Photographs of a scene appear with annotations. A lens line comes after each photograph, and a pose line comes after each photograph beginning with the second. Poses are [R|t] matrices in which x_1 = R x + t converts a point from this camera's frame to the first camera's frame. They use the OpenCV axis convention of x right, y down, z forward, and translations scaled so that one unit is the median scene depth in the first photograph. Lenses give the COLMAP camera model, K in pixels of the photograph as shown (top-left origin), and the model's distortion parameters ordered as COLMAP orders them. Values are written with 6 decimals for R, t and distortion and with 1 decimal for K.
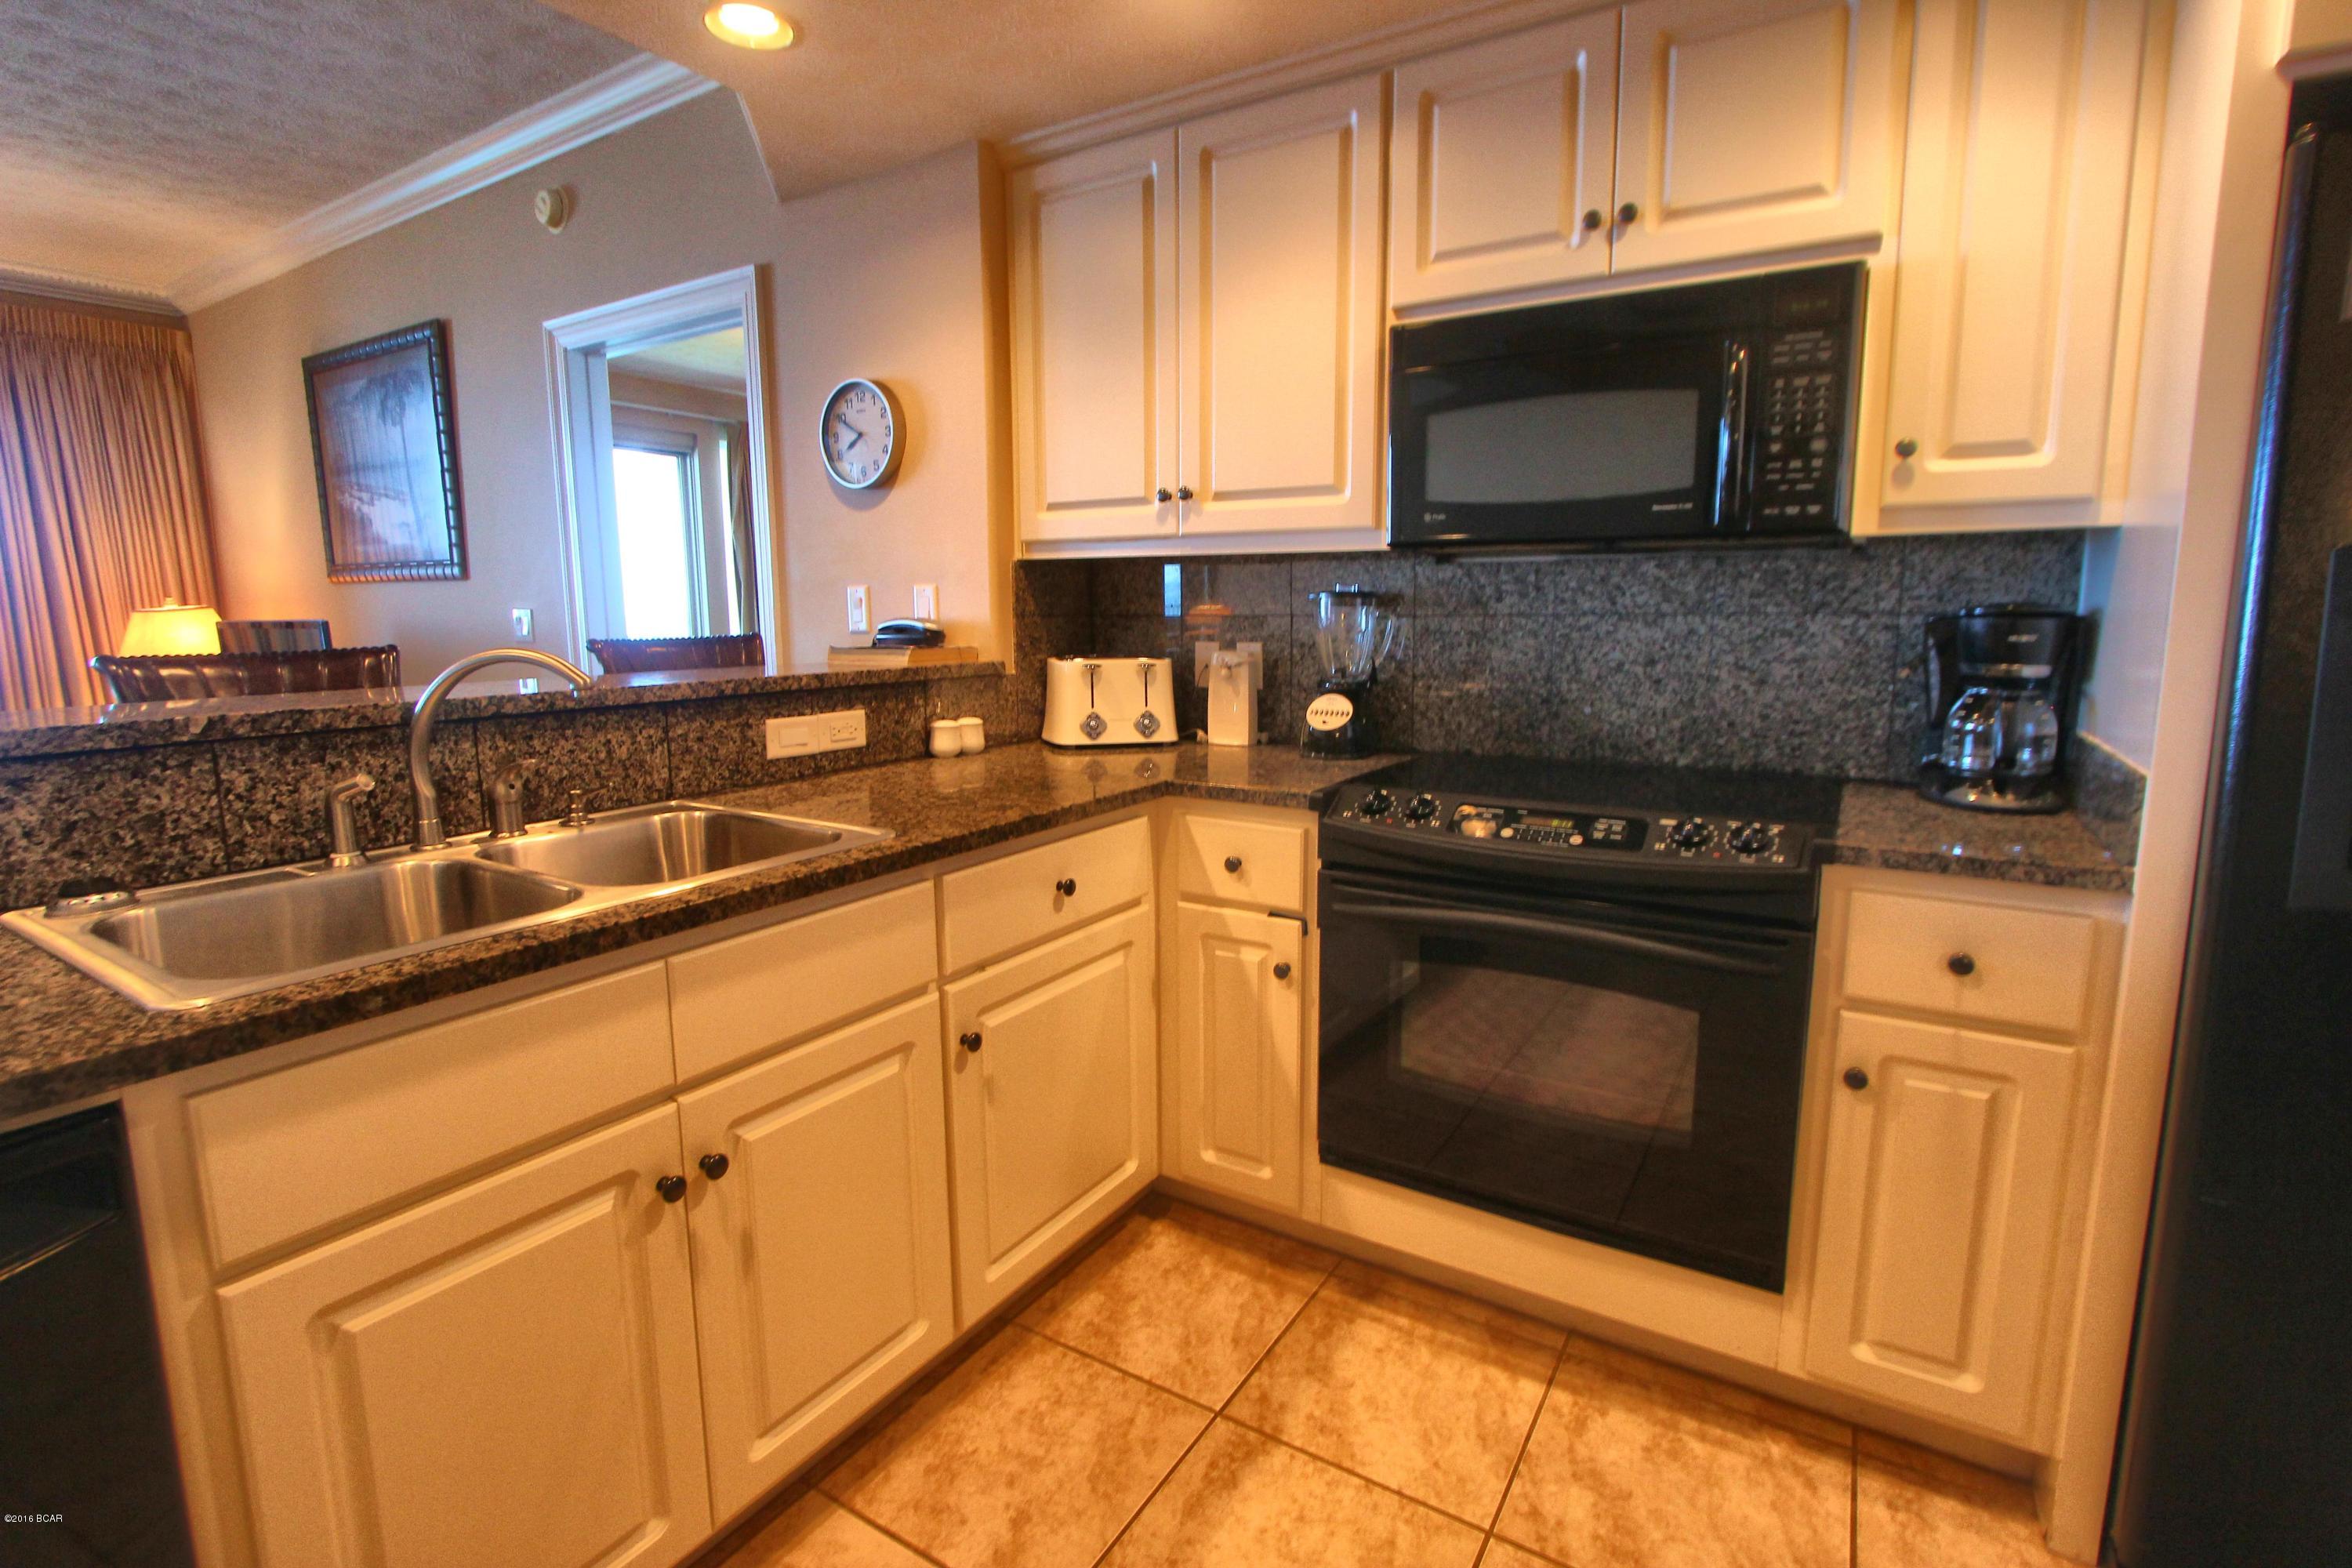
lens RADIAL K [[1079.7, 0, 1187.2], [0, 1079.7, 764.9], [0, 0, 1]] dist [-0.019368, 0.002511]
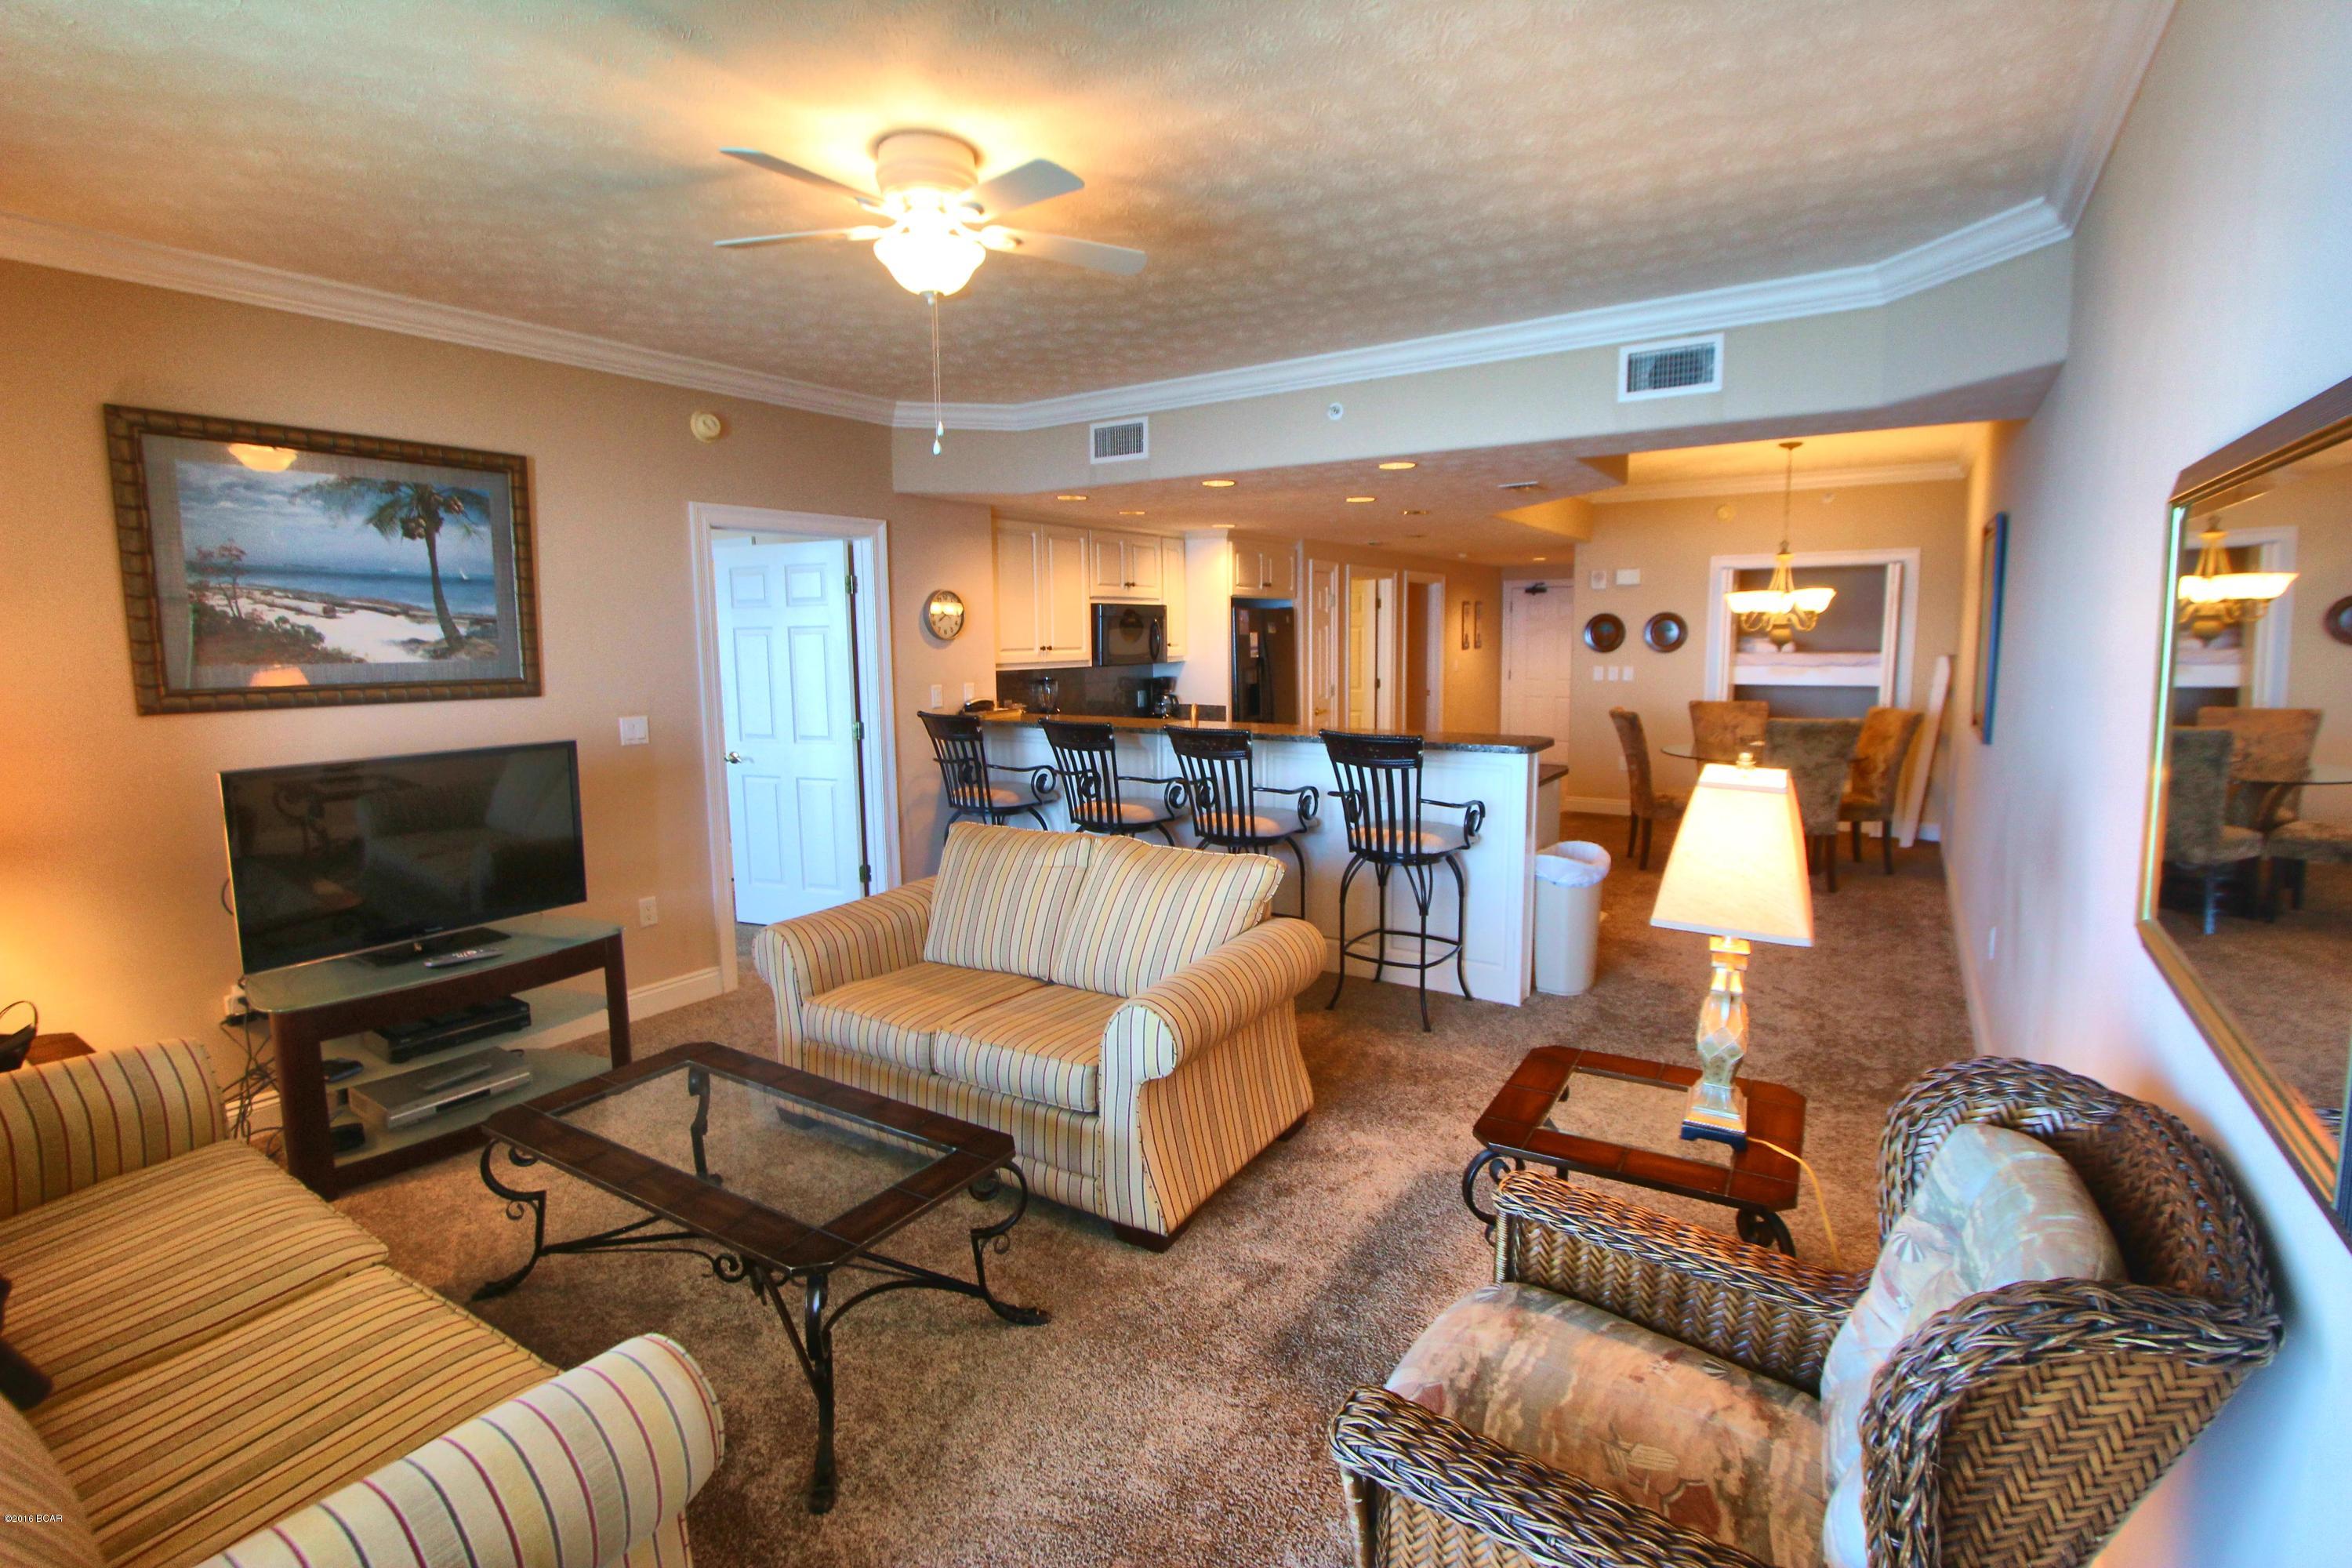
lens RADIAL K [[1079.7, 0, 1189.7], [0, 1079.7, 768.6], [0, 0, 1]] dist [-0.019368, 0.002511]
pose [[0.023840, -0.112174, 0.993403, -3.333011], [0.169218, 0.979799, 0.106577, -0.209839], [-0.985290, 0.165561, 0.042340, 0.656122]]
